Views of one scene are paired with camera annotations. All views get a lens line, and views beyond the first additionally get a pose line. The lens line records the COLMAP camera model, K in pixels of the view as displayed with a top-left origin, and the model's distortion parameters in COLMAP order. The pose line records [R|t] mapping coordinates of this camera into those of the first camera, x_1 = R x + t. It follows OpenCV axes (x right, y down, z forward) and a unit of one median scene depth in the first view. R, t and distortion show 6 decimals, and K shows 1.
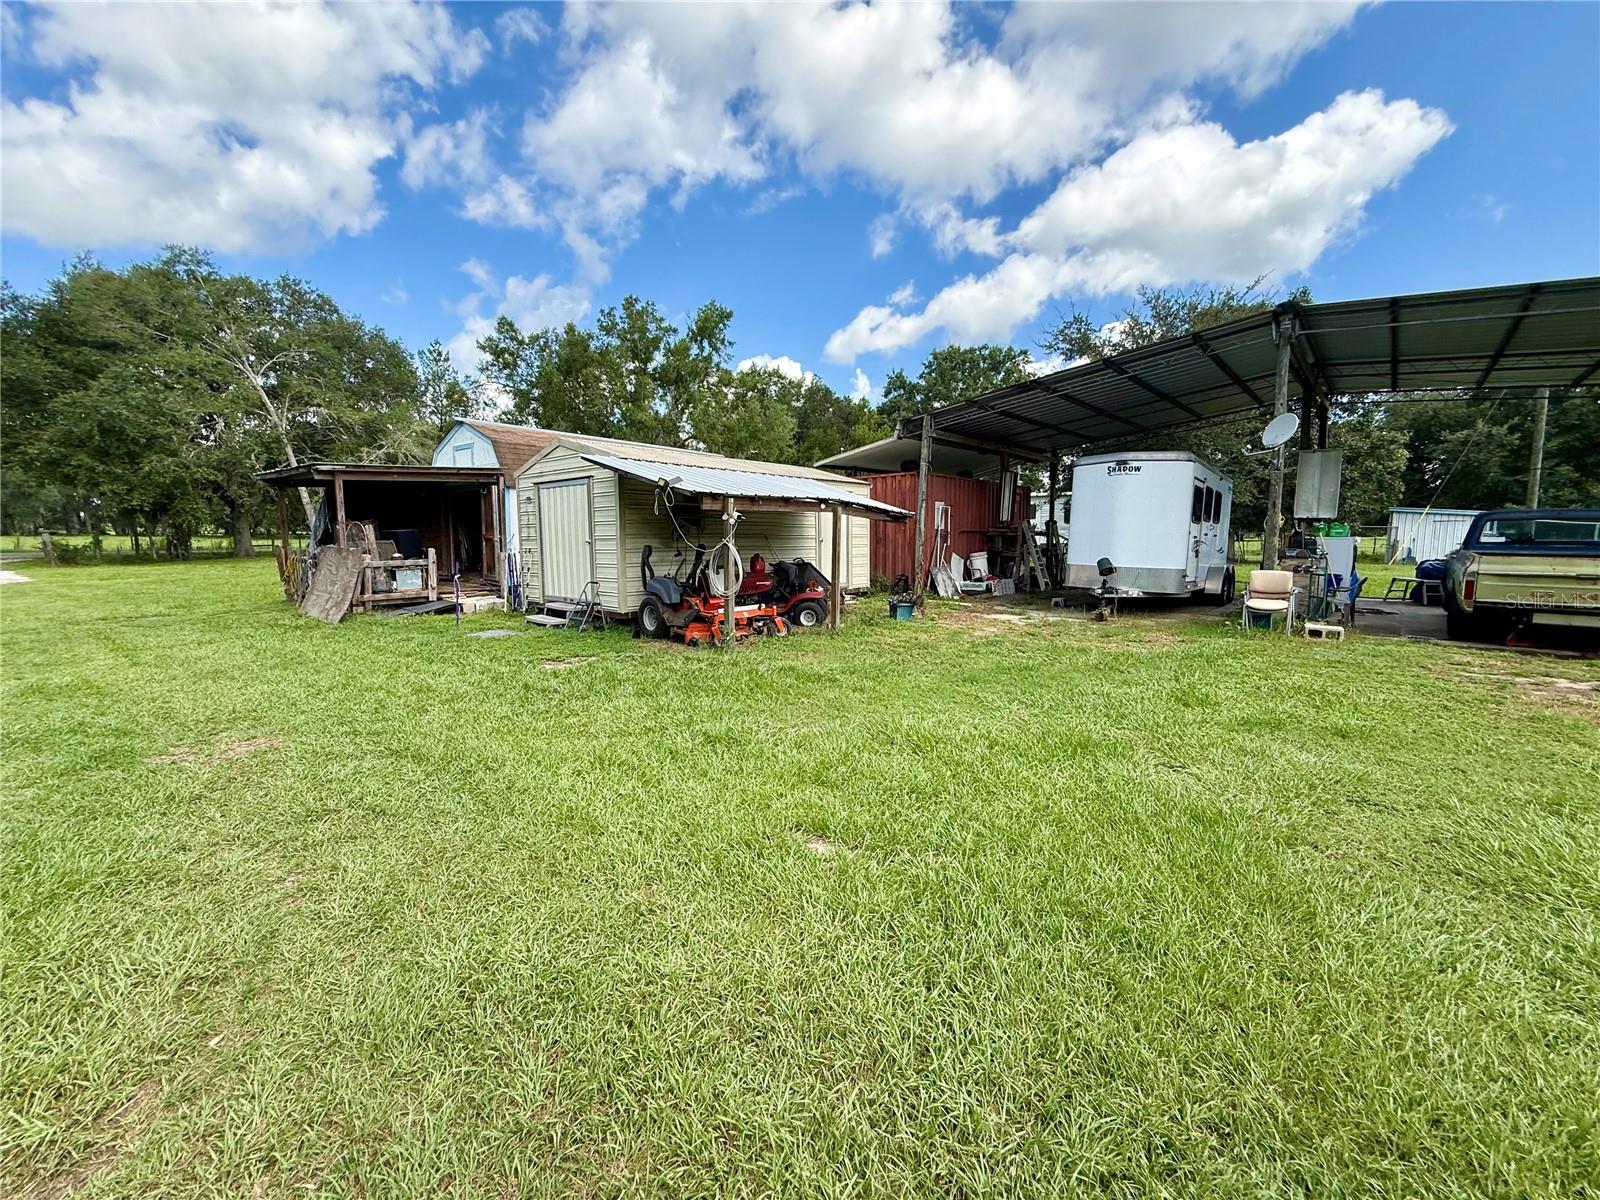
lens RADIAL K [[639.5, 0, 798.5], [0, 639.5, 600.7], [0, 0, 1]] dist [0.001122, -0.000842]
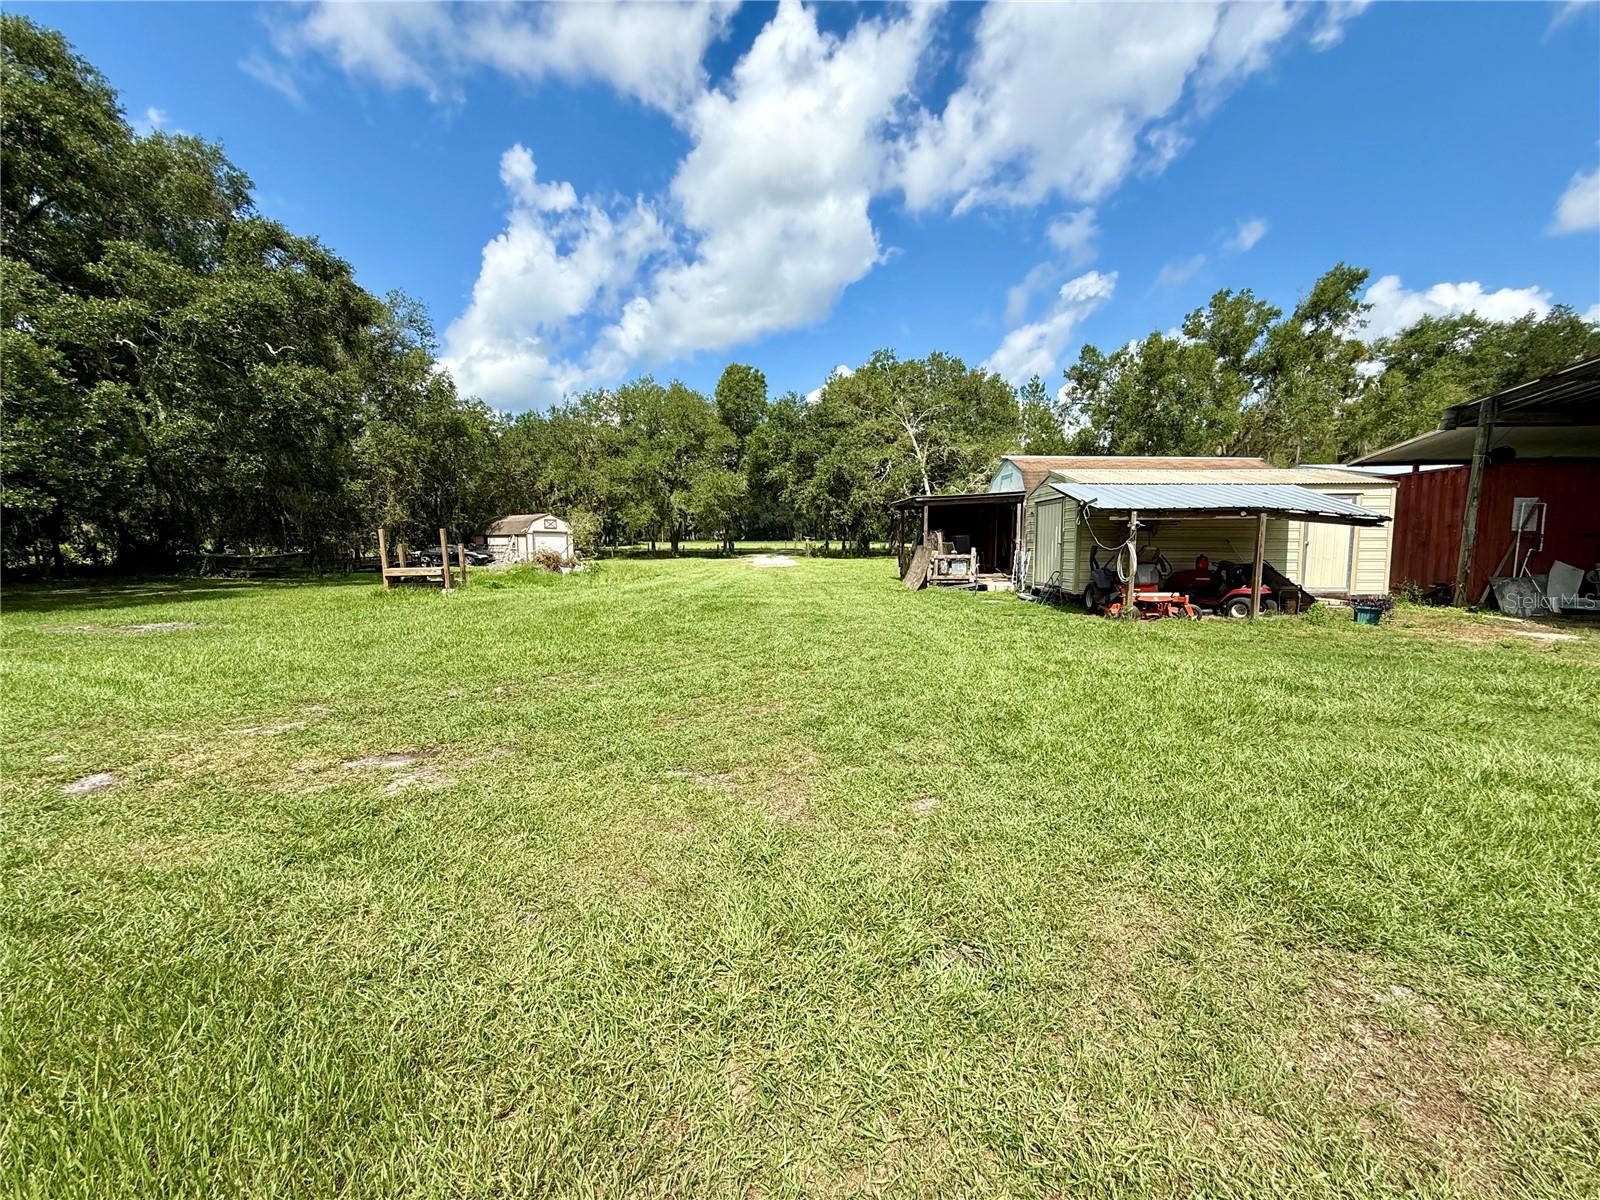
lens RADIAL K [[639.5, 0, 798.5], [0, 639.5, 600.7], [0, 0, 1]] dist [0.001122, -0.000842]
pose [[0.640758, 0.072157, -0.764345, 0.305075], [-0.078330, 0.996523, 0.028411, 0.030412], [0.763737, 0.041667, 0.644182, -0.269011]]
